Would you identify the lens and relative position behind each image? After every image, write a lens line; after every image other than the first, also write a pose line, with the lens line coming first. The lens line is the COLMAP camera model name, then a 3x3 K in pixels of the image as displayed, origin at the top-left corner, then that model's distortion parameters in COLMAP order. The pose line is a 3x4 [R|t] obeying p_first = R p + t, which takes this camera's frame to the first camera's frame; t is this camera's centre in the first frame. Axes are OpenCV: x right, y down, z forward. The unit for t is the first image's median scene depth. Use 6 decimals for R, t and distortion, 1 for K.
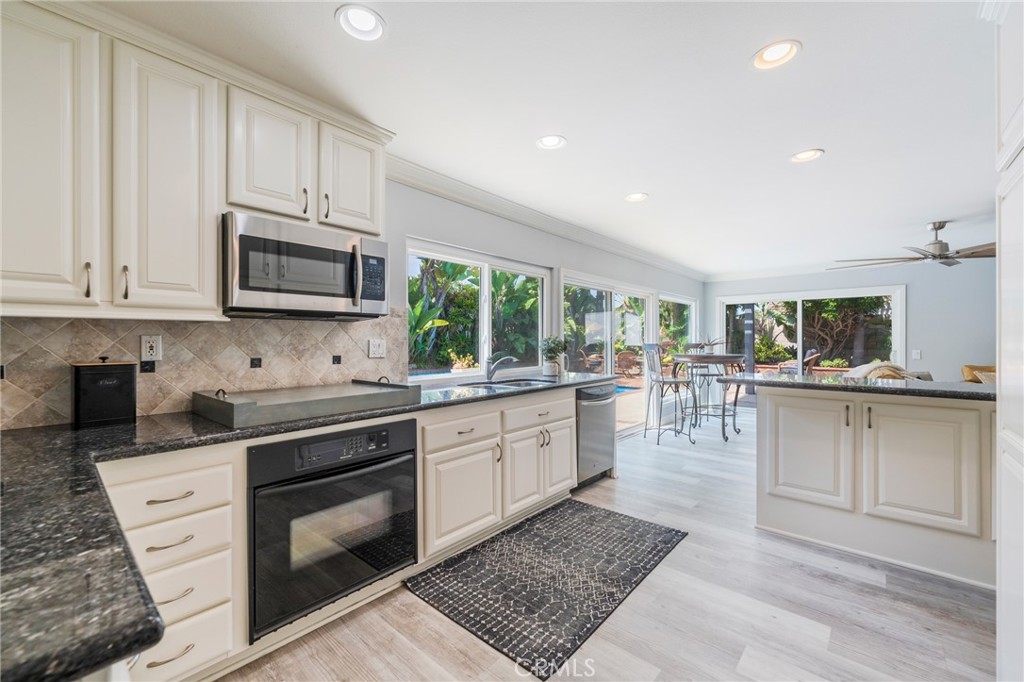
lens RADIAL K [[416.9, 0, 512.0], [0, 416.9, 341.0], [0, 0, 1]] dist [0.001294, 0.000160]
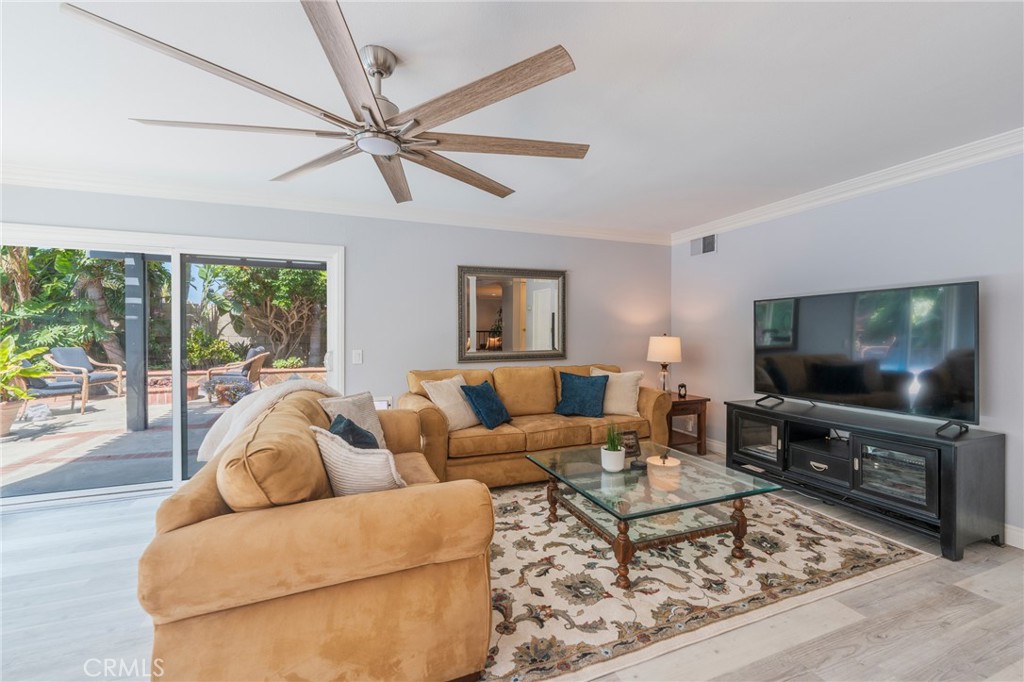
lens RADIAL K [[416.9, 0, 512.0], [0, 416.9, 341.0], [0, 0, 1]] dist [0.001294, 0.000160]
pose [[0.455624, -0.010768, 0.890107, 0.243663], [-0.000938, 0.999920, 0.012577, 0.000115], [-0.890172, -0.006565, 0.455577, 0.238780]]
